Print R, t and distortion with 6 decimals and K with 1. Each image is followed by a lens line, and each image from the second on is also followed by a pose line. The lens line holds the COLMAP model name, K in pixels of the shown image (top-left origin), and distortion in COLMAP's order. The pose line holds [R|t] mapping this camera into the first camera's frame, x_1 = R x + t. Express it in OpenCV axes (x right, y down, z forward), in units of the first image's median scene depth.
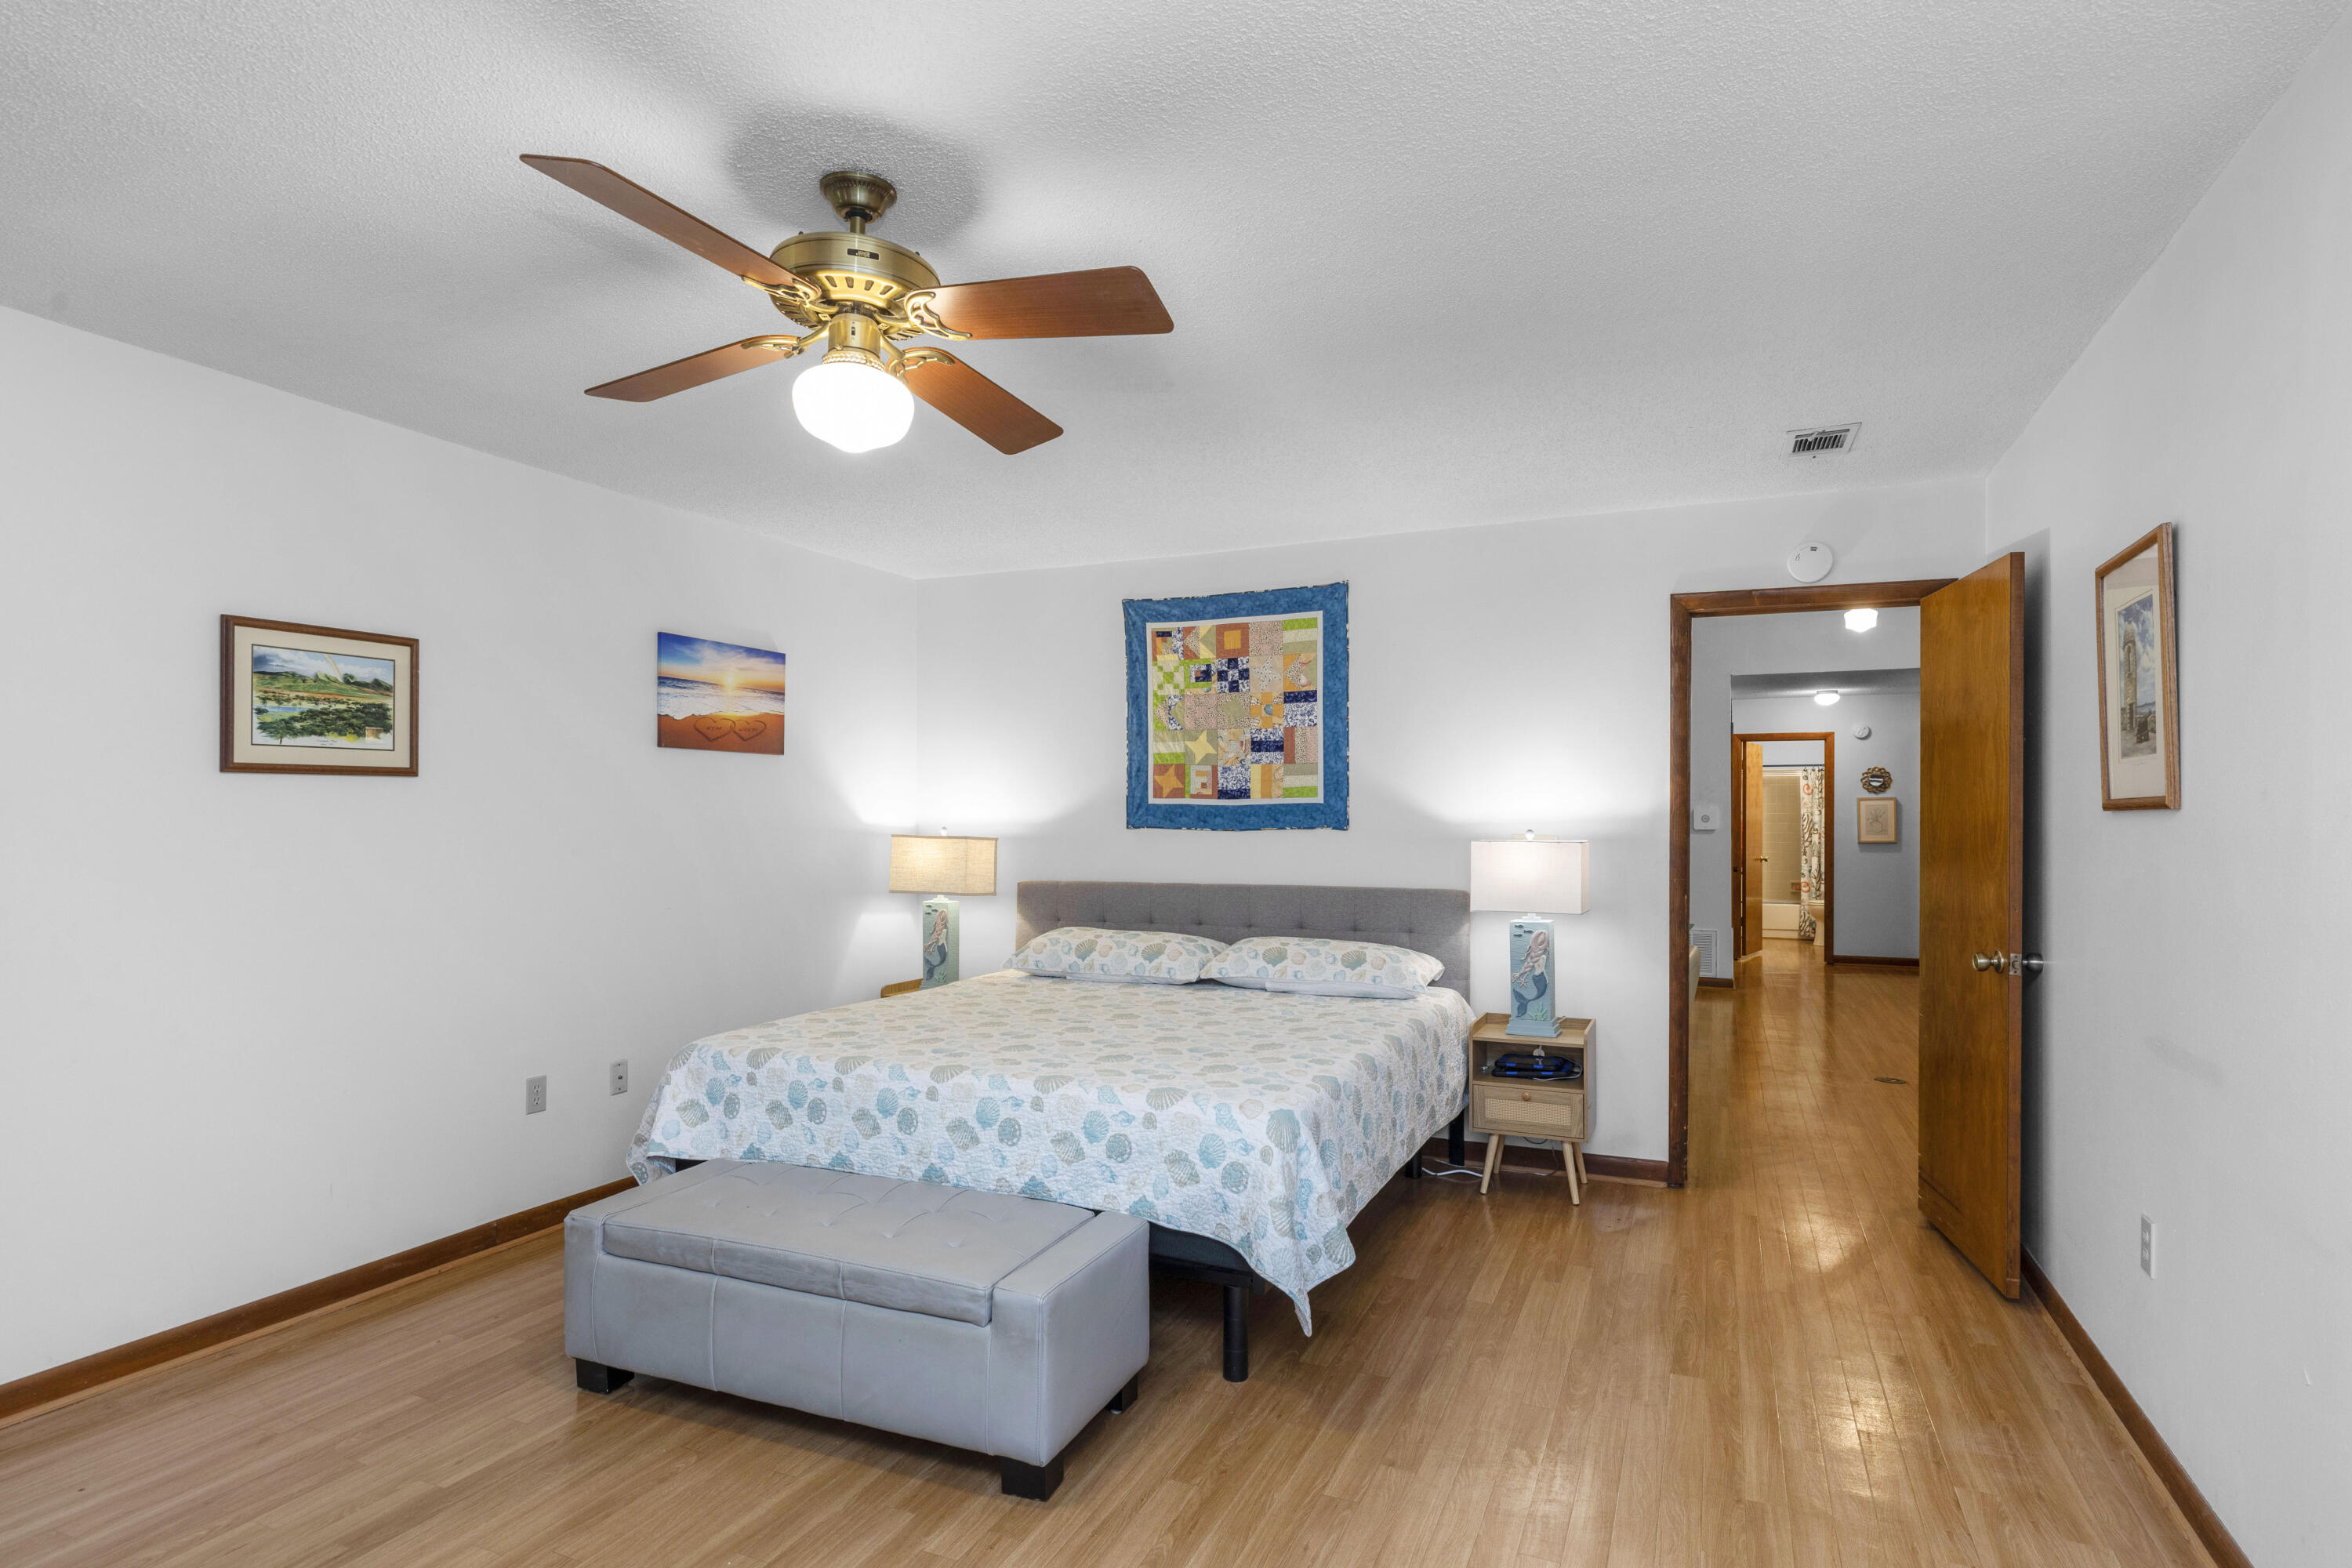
lens RADIAL K [[1232.3, 0, 1182.2], [0, 1232.3, 808.2], [0, 0, 1]] dist [-0.001529, -0.000036]
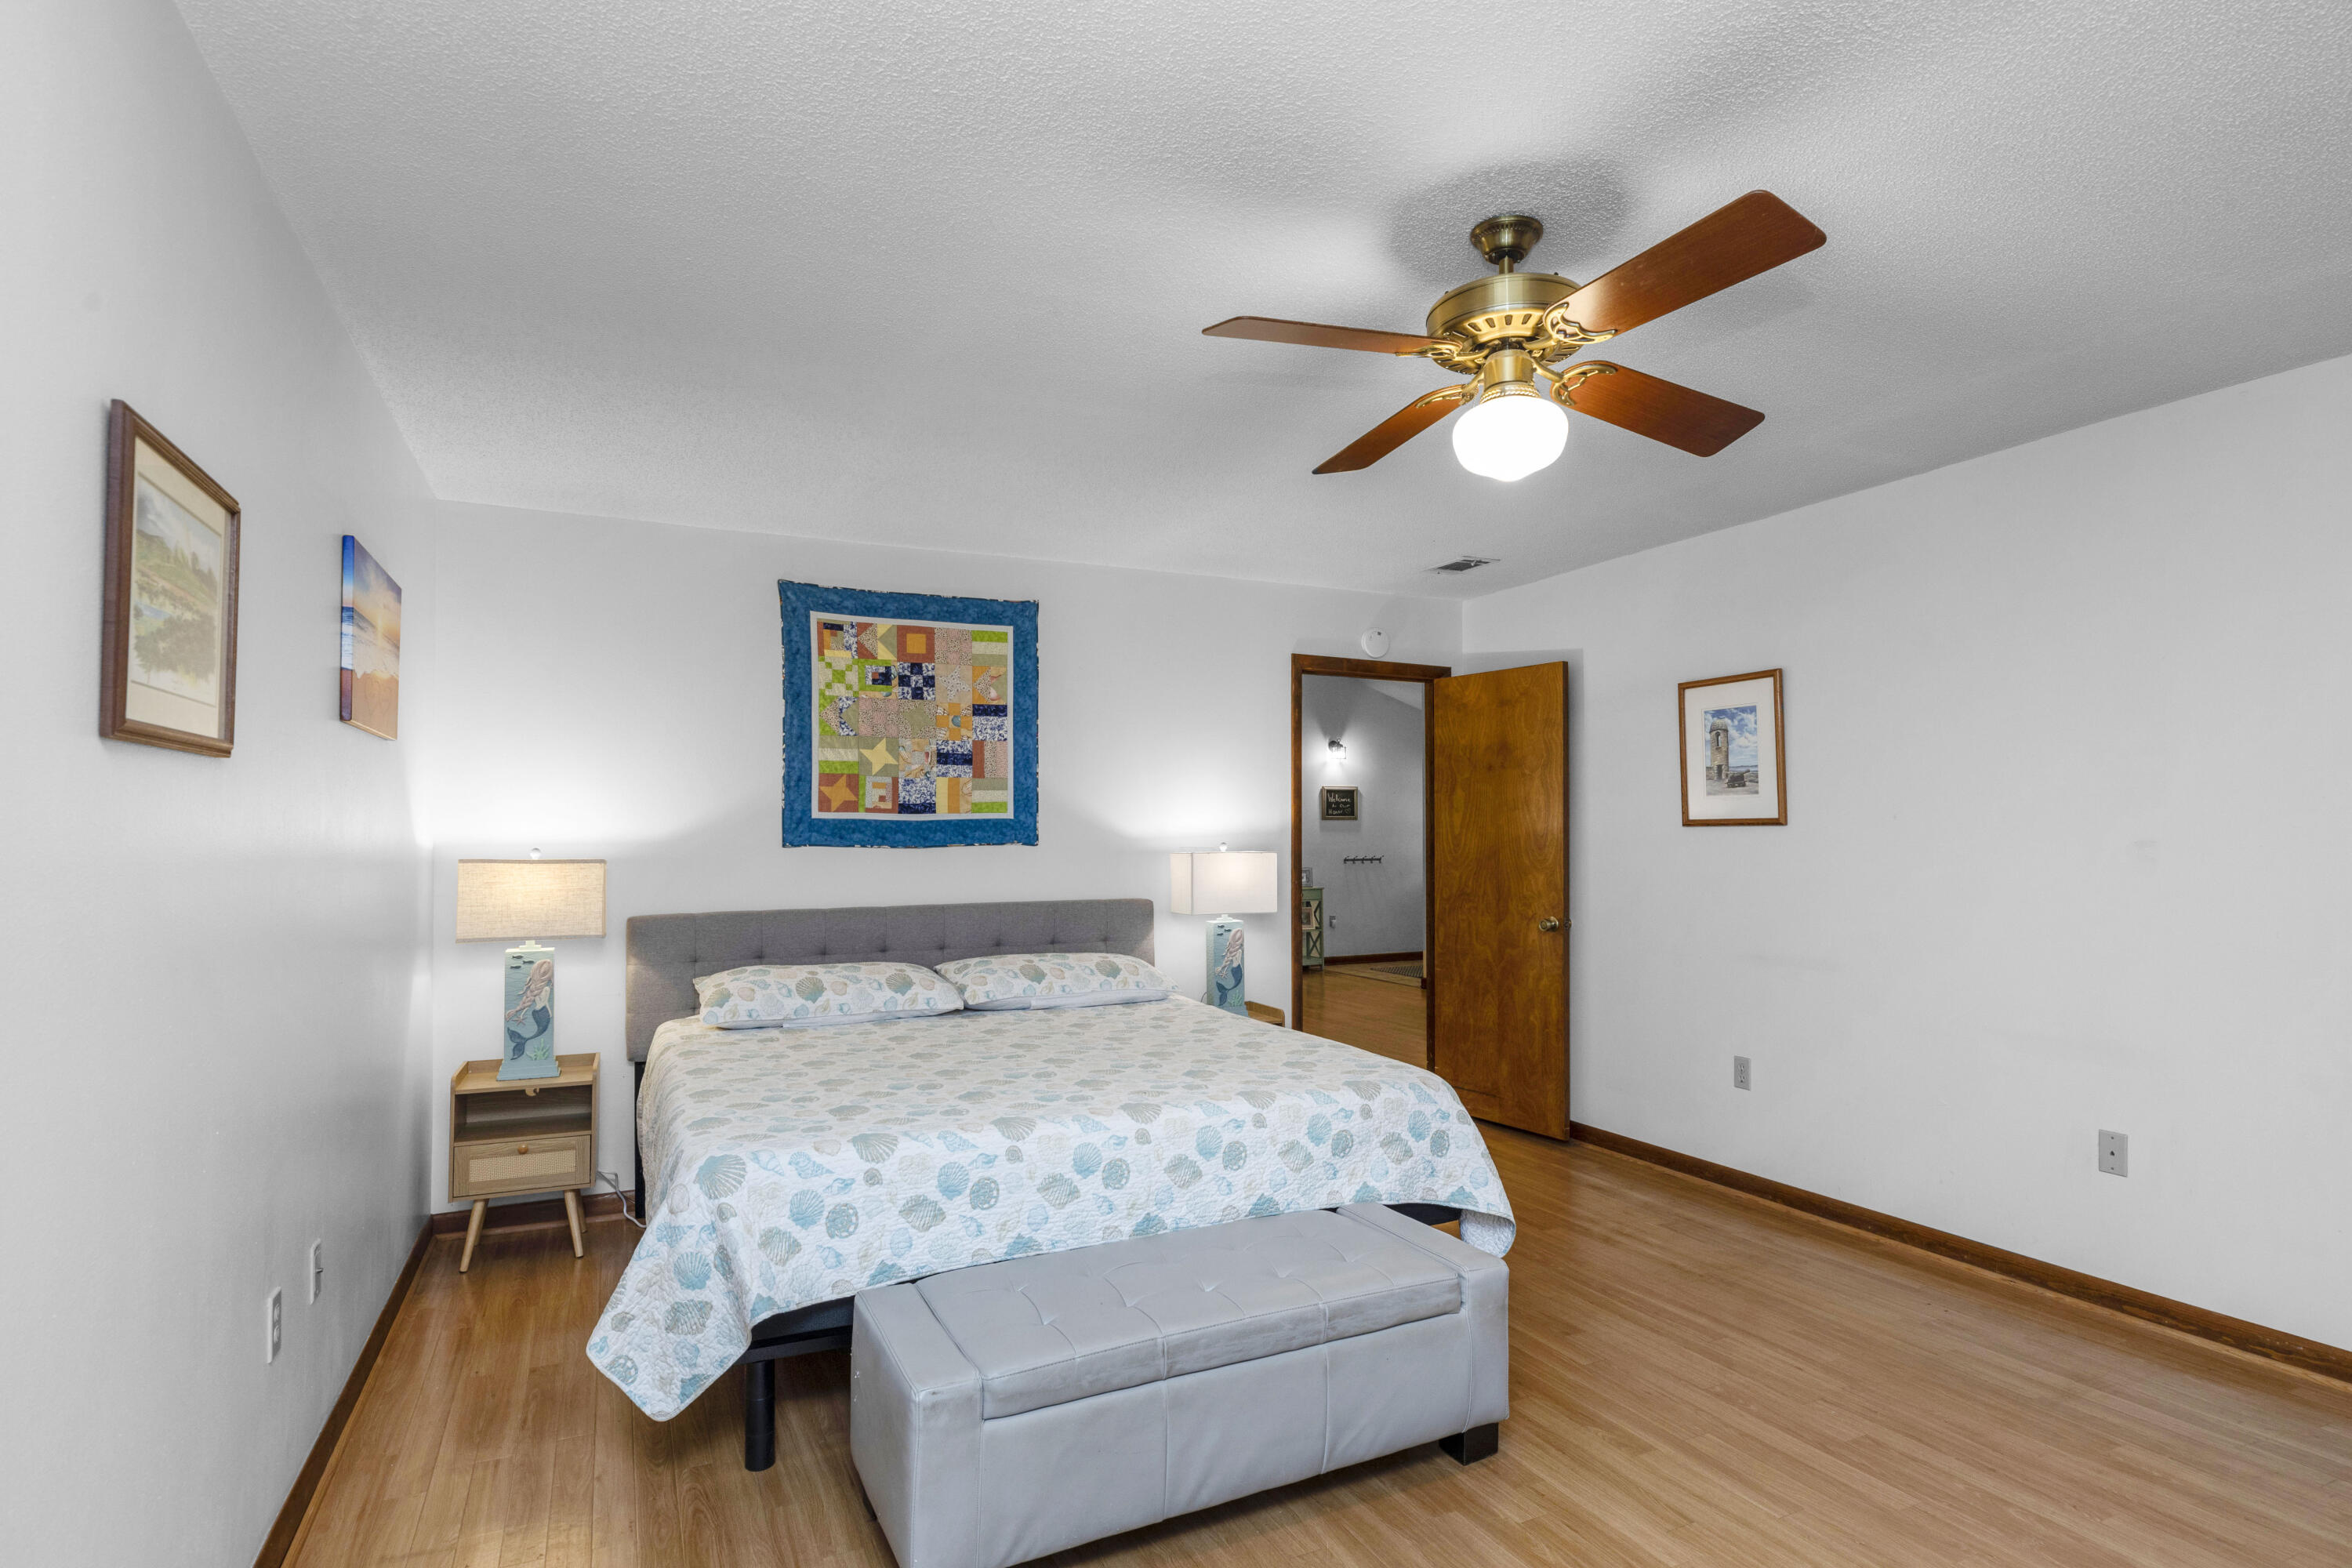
lens RADIAL K [[1232.1, 0, 1212.5], [0, 1232.1, 800.6], [0, 0, 1]] dist [-0.003145, 0.001721]
pose [[0.632283, 0.017434, 0.774541, -0.546020], [-0.001647, 0.999775, -0.021159, 0.002070], [-0.774736, 0.012103, 0.632170, 0.238781]]
